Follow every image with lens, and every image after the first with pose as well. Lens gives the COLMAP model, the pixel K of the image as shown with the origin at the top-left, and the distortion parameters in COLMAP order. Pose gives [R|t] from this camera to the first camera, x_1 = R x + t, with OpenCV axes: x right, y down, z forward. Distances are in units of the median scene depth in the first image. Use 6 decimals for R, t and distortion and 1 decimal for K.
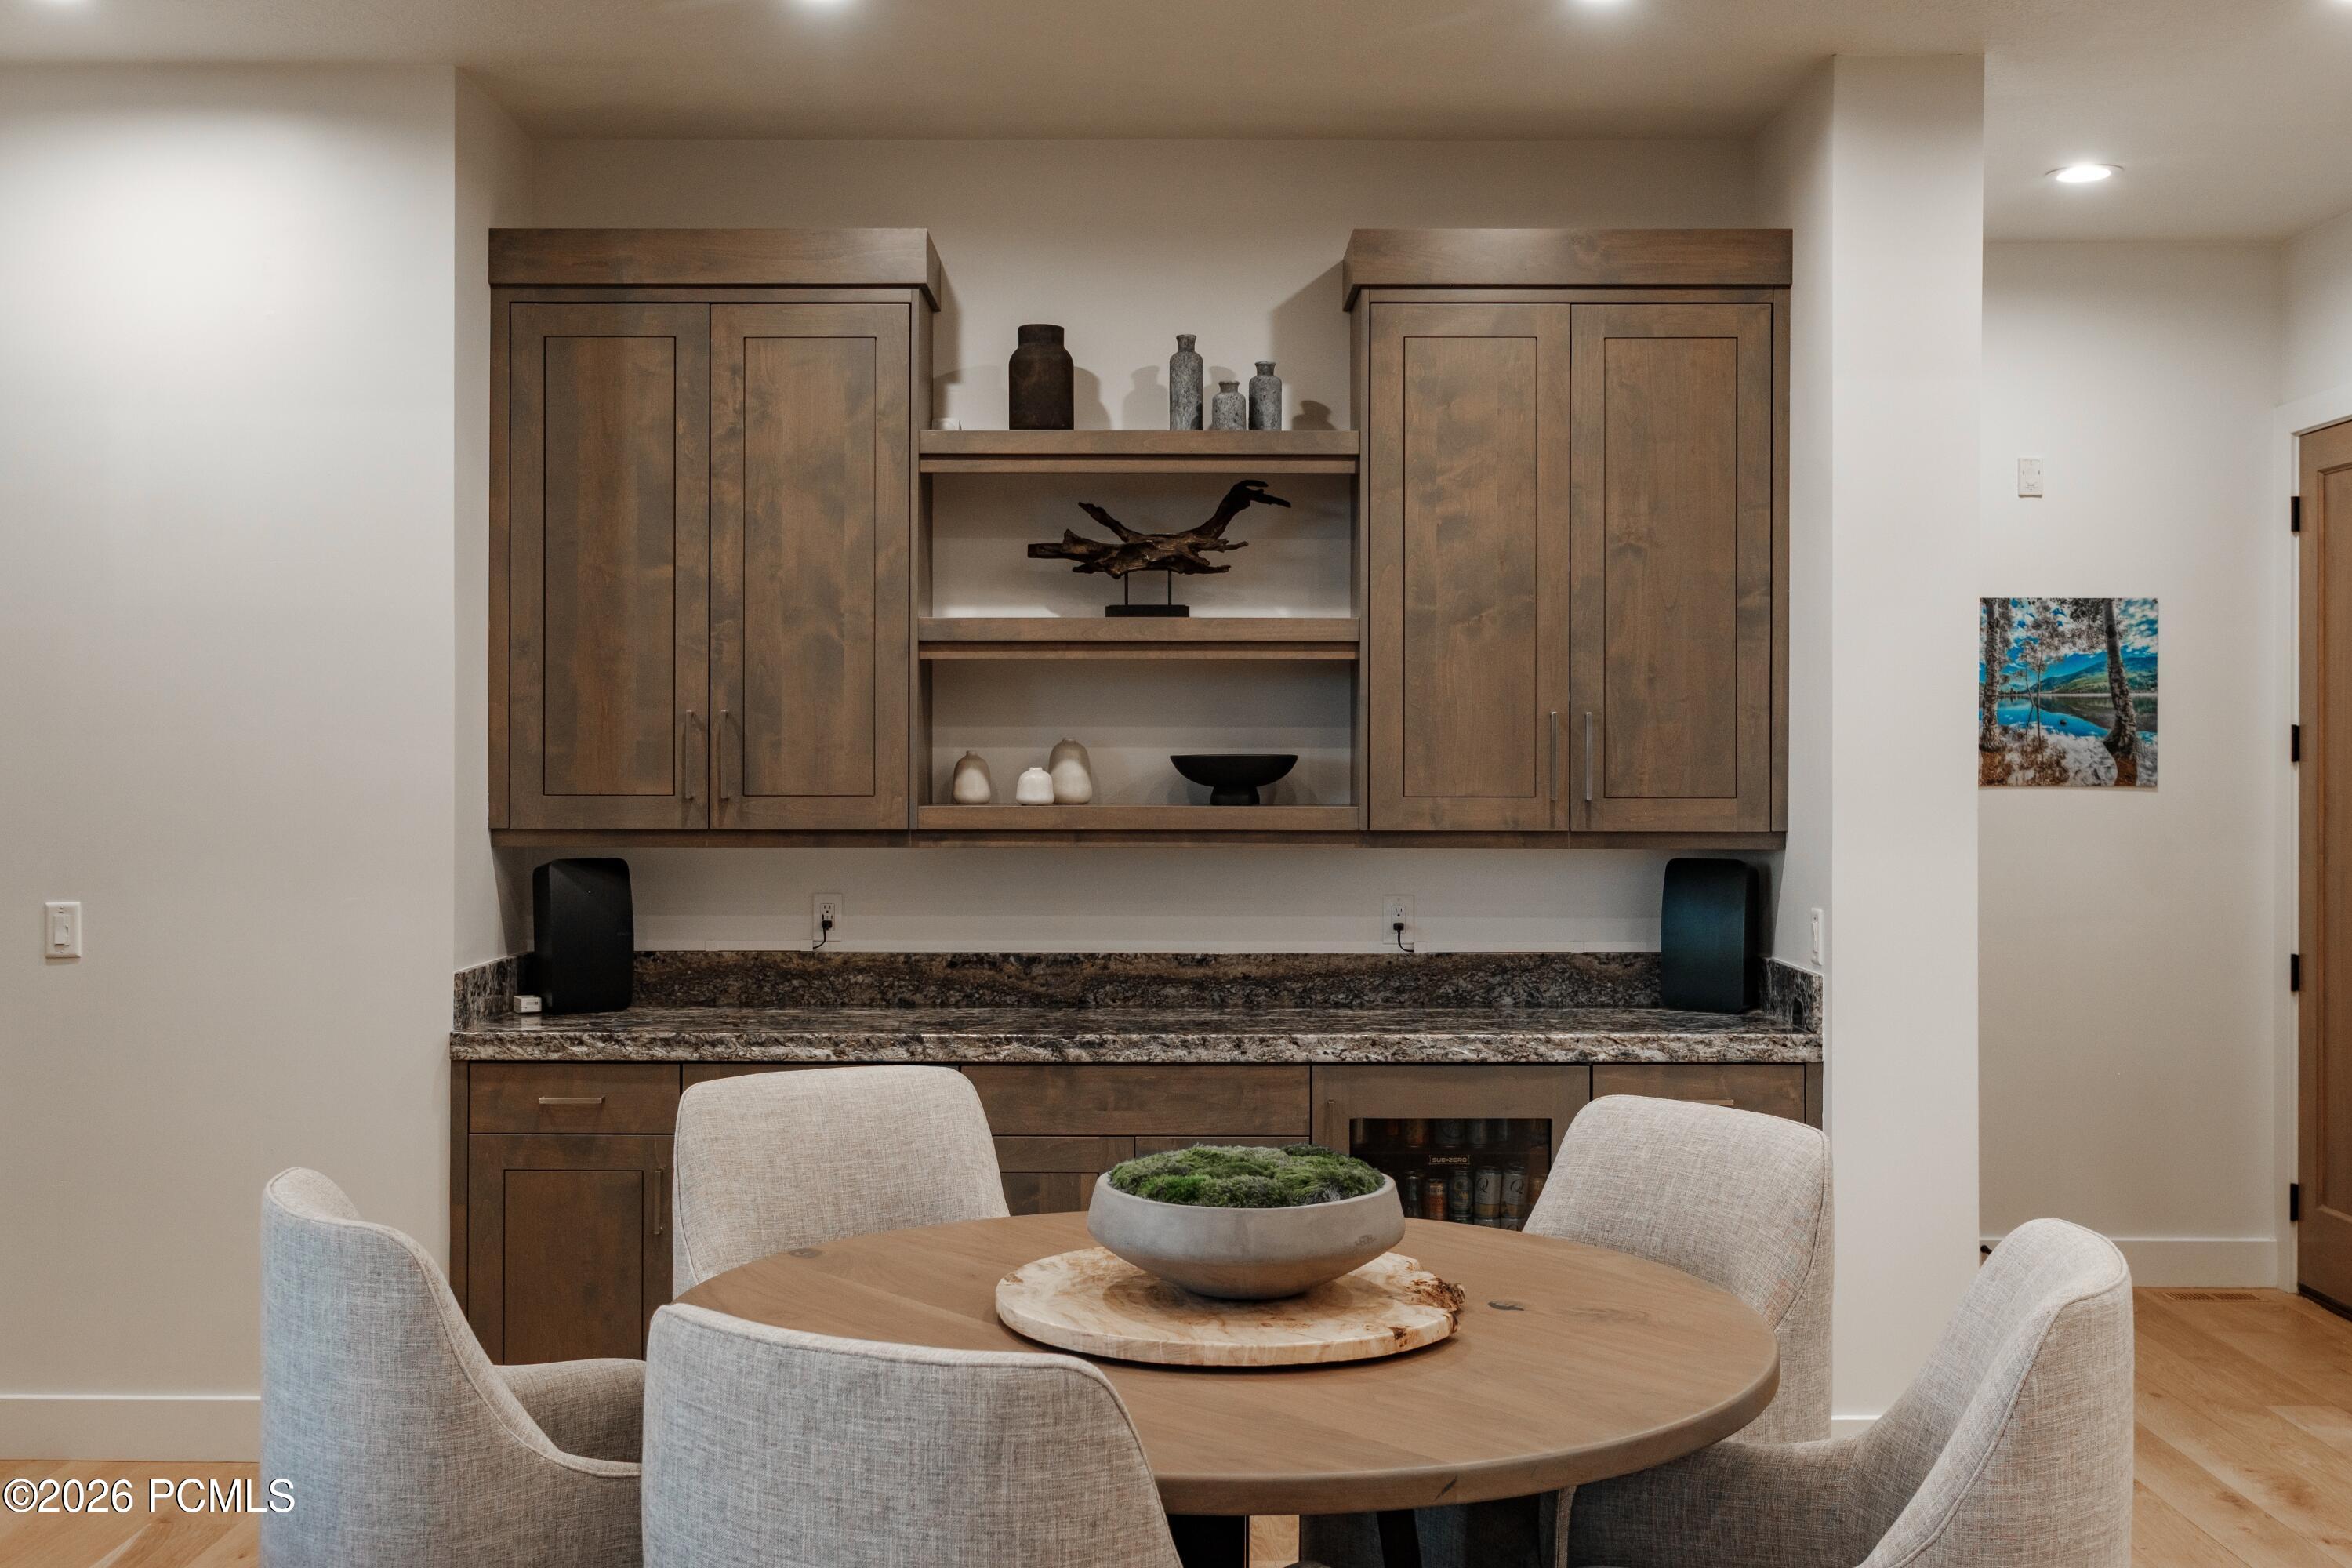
lens RADIAL K [[2234.0, 0, 1176.0], [0, 2234.0, 784.0], [0, 0, 1]] dist [-0.027993, 0.144343]
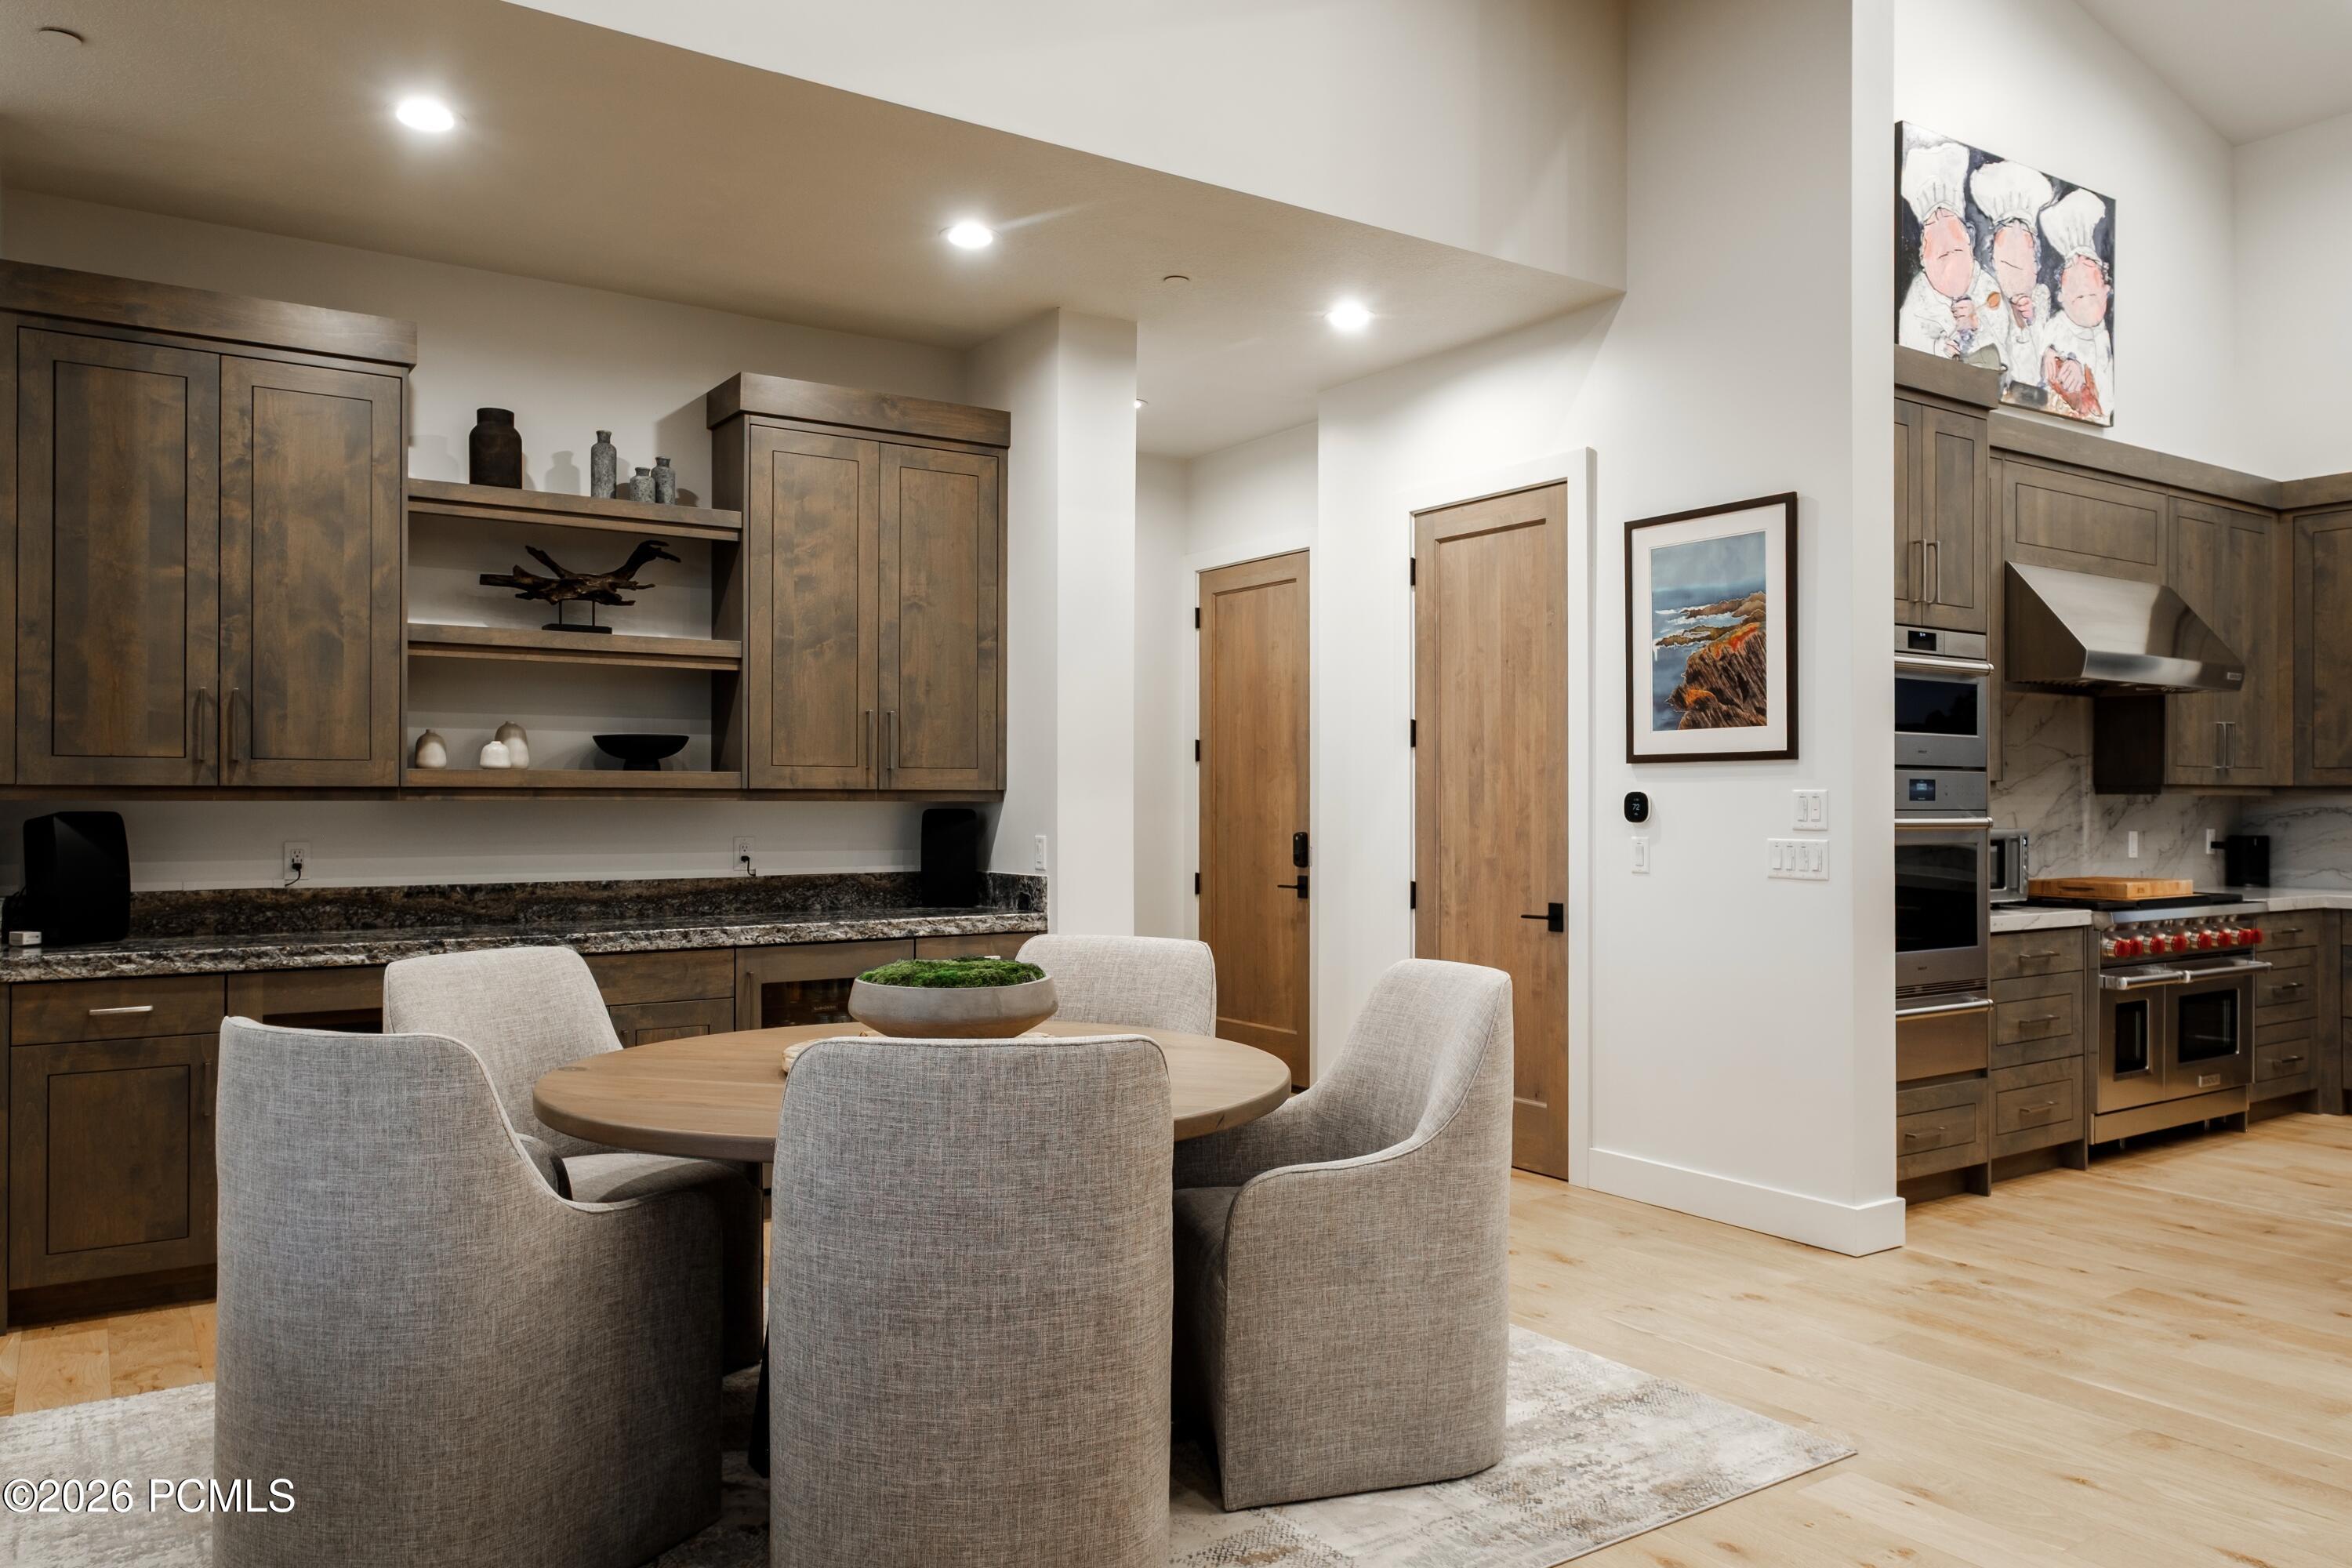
lens RADIAL K [[1509.8, 0, 1176.0], [0, 1509.8, 784.0], [0, 0, 1]] dist [0.023186, -0.000626]
pose [[0.855143, 0.001041, 0.518390, -0.191722], [0.003719, 0.999960, -0.008143, 0.027805], [-0.518378, 0.008891, 0.855105, 0.018028]]
